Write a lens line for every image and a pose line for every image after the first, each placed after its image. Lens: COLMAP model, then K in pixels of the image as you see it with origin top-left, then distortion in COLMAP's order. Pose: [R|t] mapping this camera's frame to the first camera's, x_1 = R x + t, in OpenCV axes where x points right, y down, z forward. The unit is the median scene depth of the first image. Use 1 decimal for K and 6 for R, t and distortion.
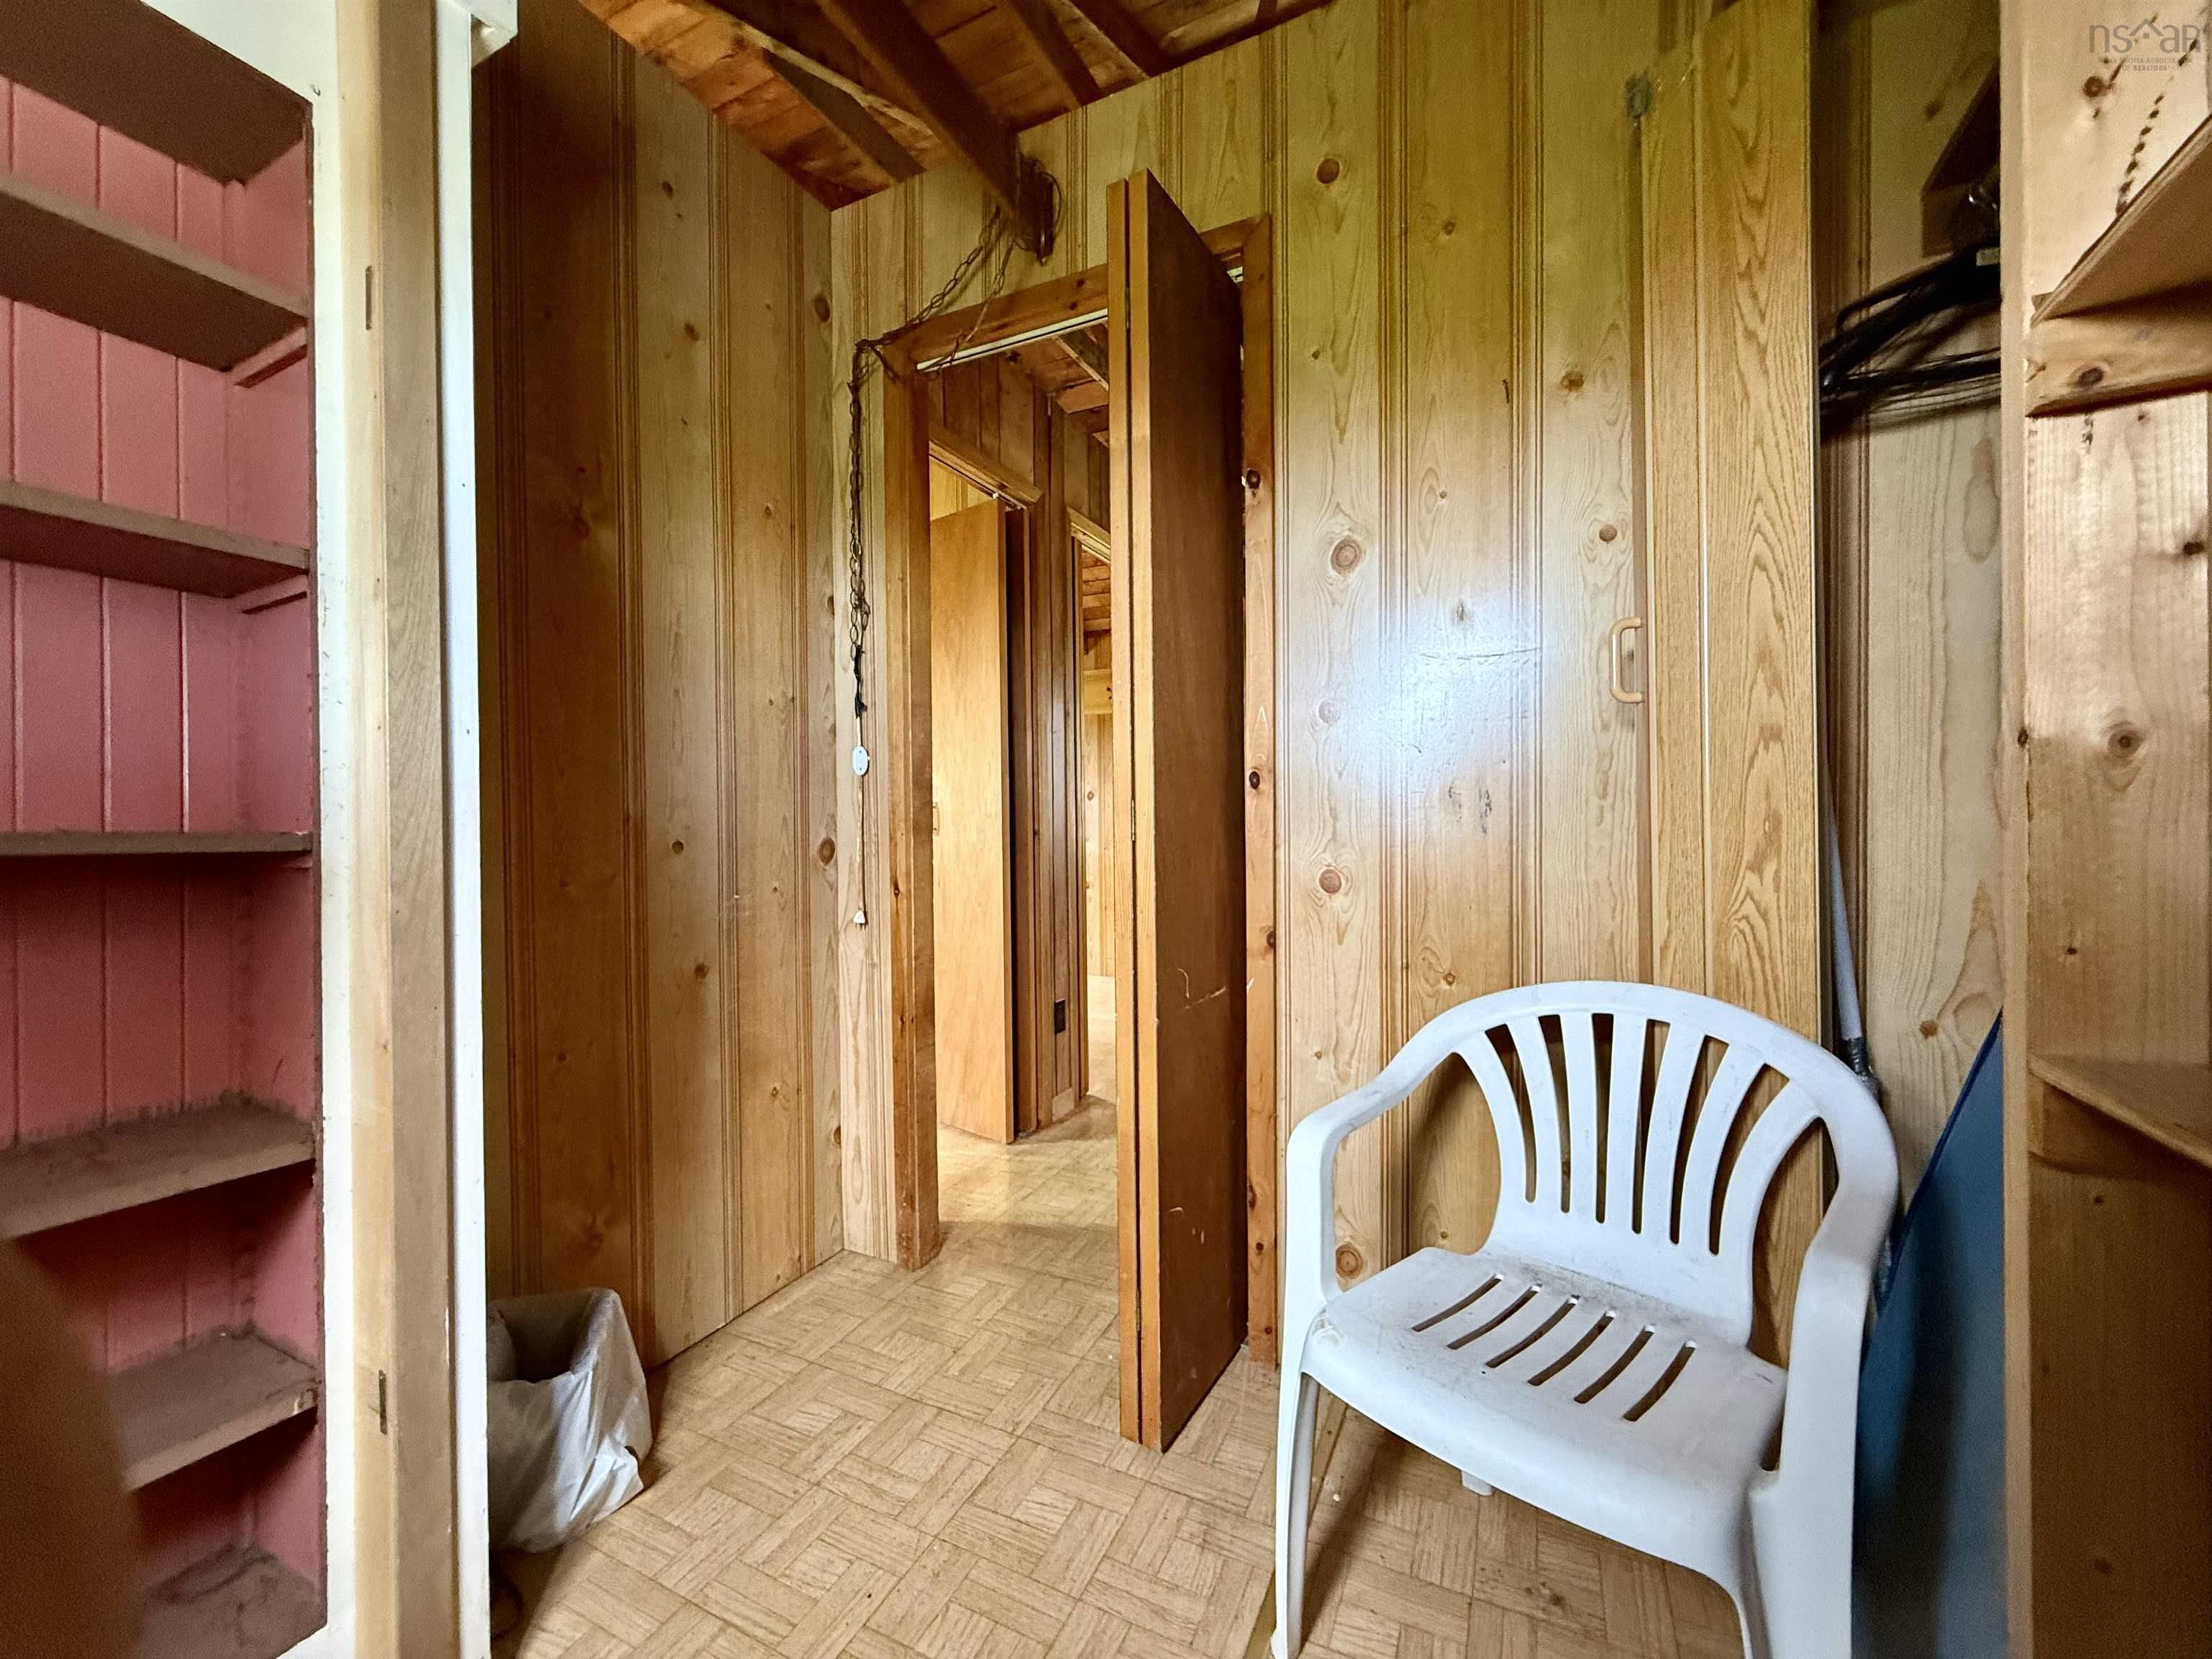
lens RADIAL K [[884.2, 0, 1102.6], [0, 884.2, 838.0], [0, 0, 1]] dist [0.000466, 0.000013]
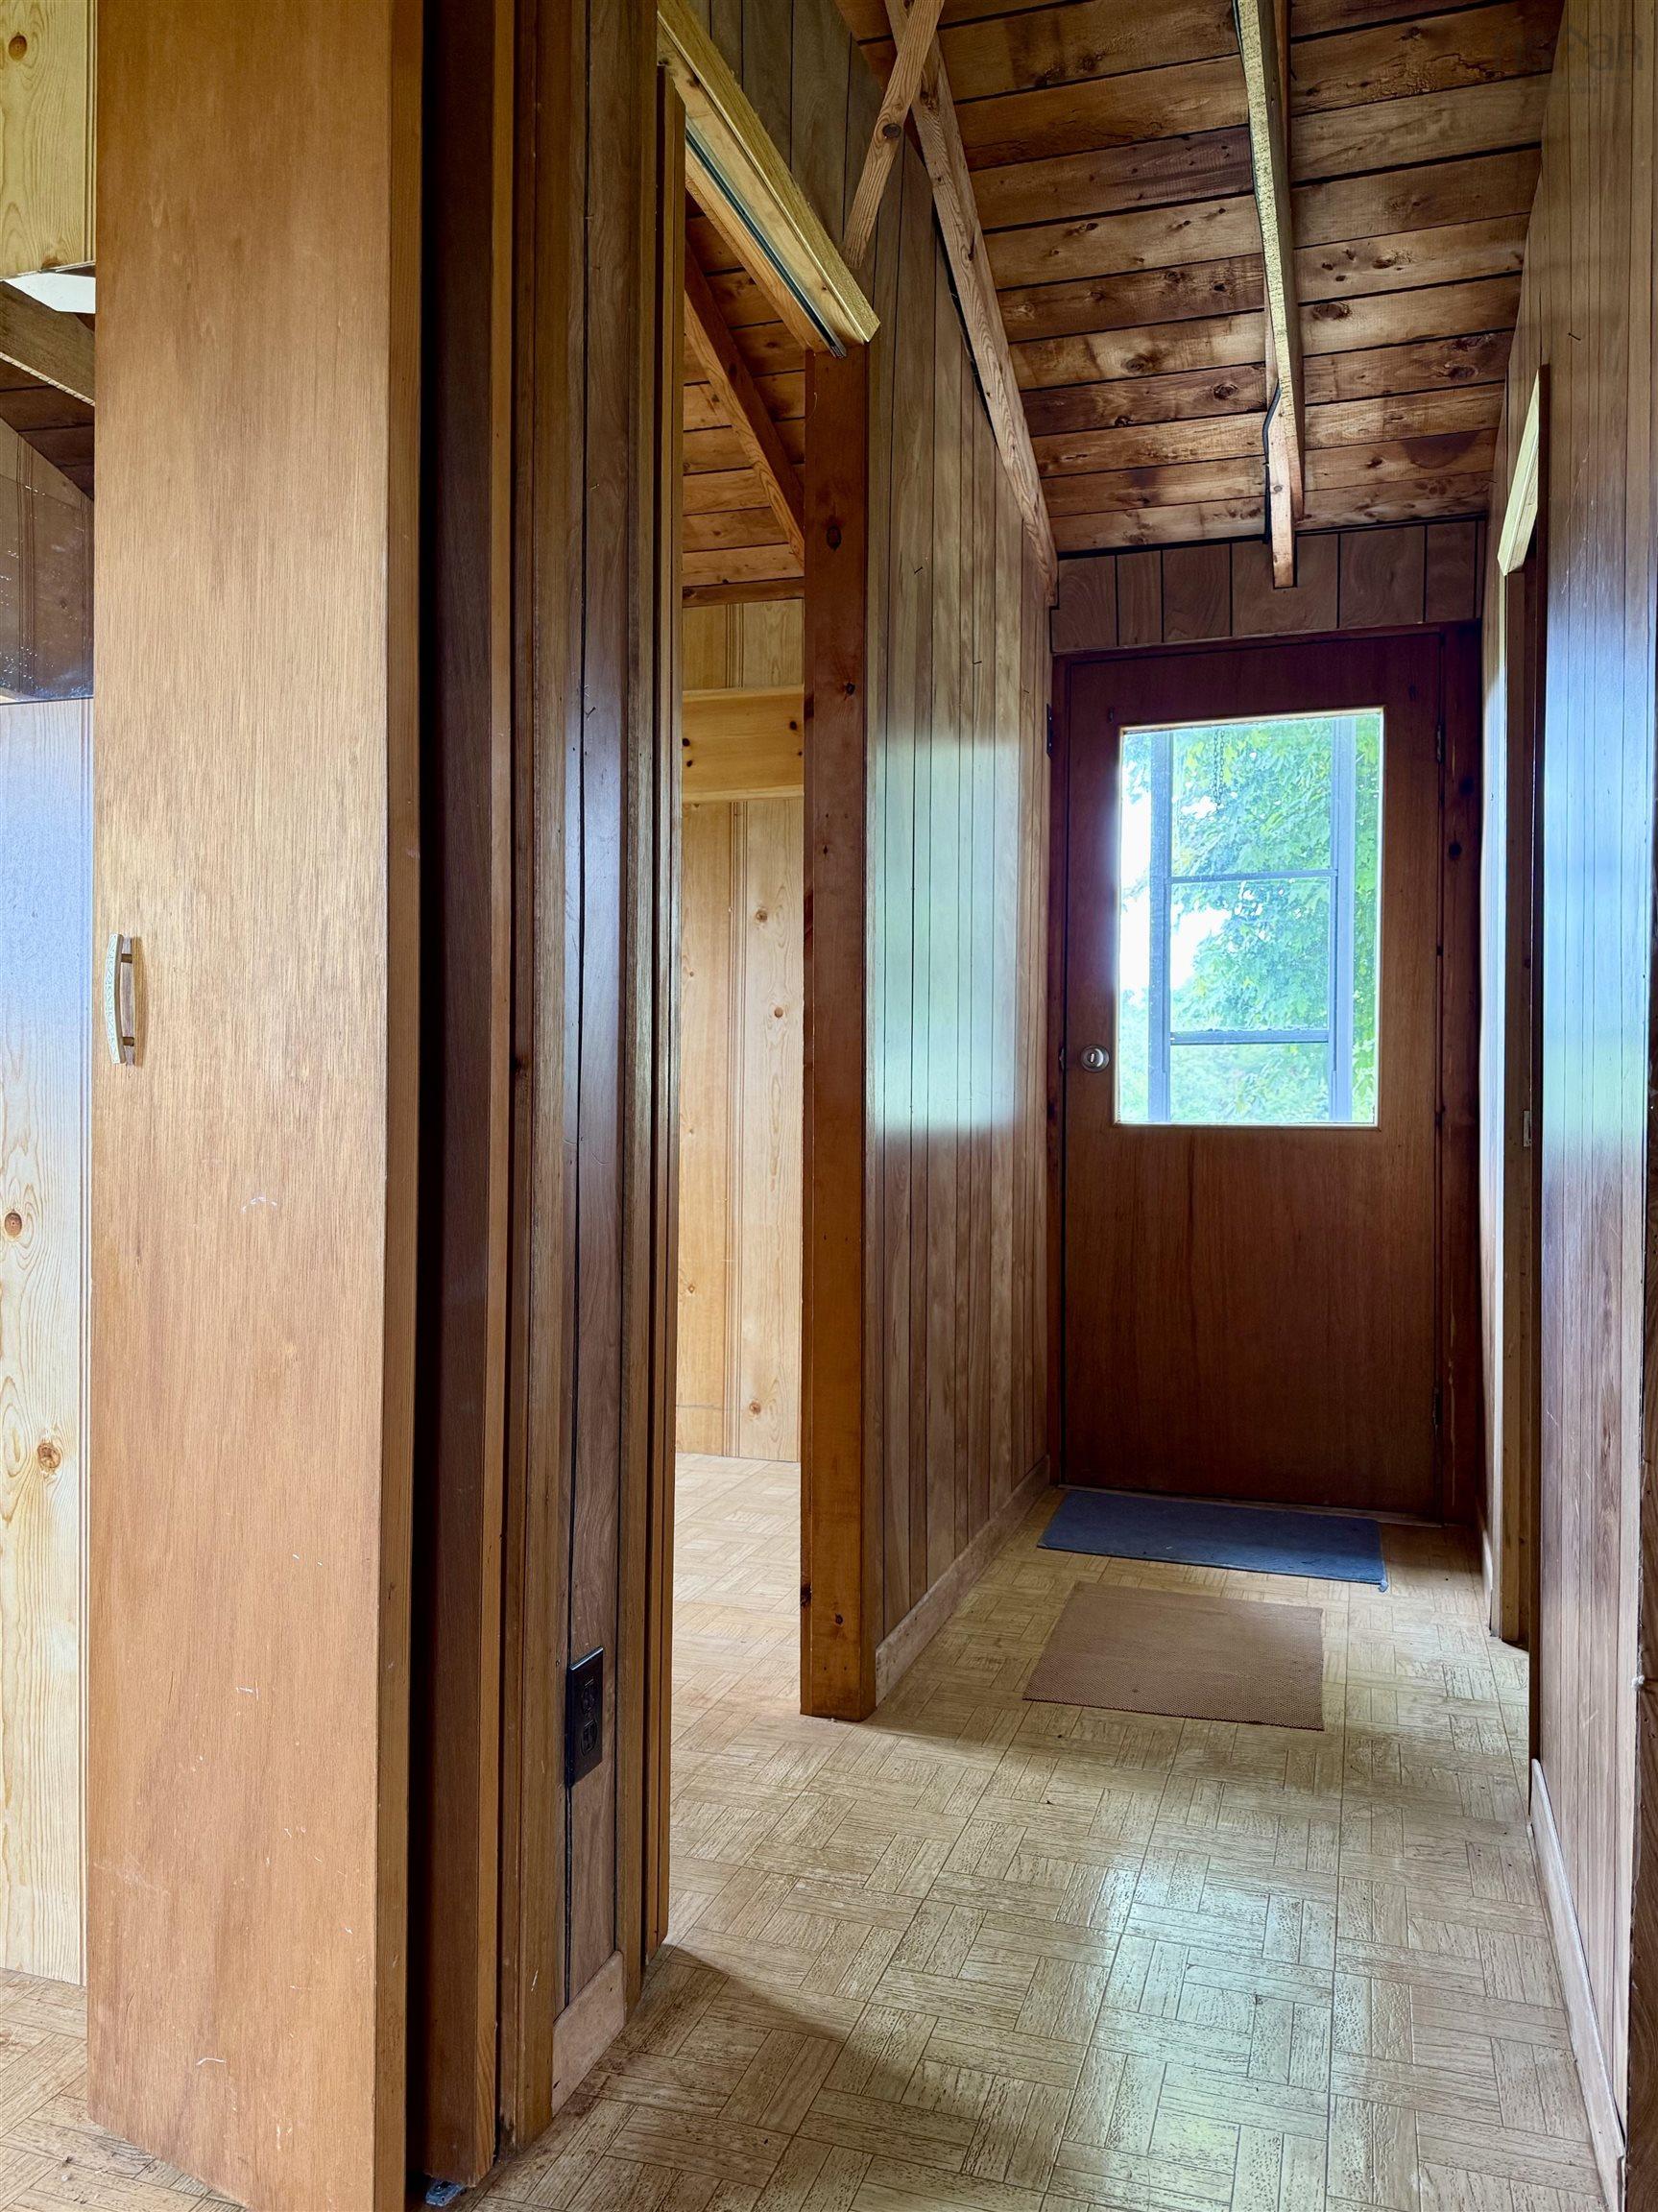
lens RADIAL K [[1558.2, 0, 836.9], [0, 1558.2, 1104.1], [0, 0, 1]] dist [0.059936, -0.070778]
pose [[0.988330, 0.022349, 0.150683, -0.050469], [-0.021740, 0.999747, -0.005688, 0.007655], [-0.150772, 0.002345, 0.988566, 0.505096]]
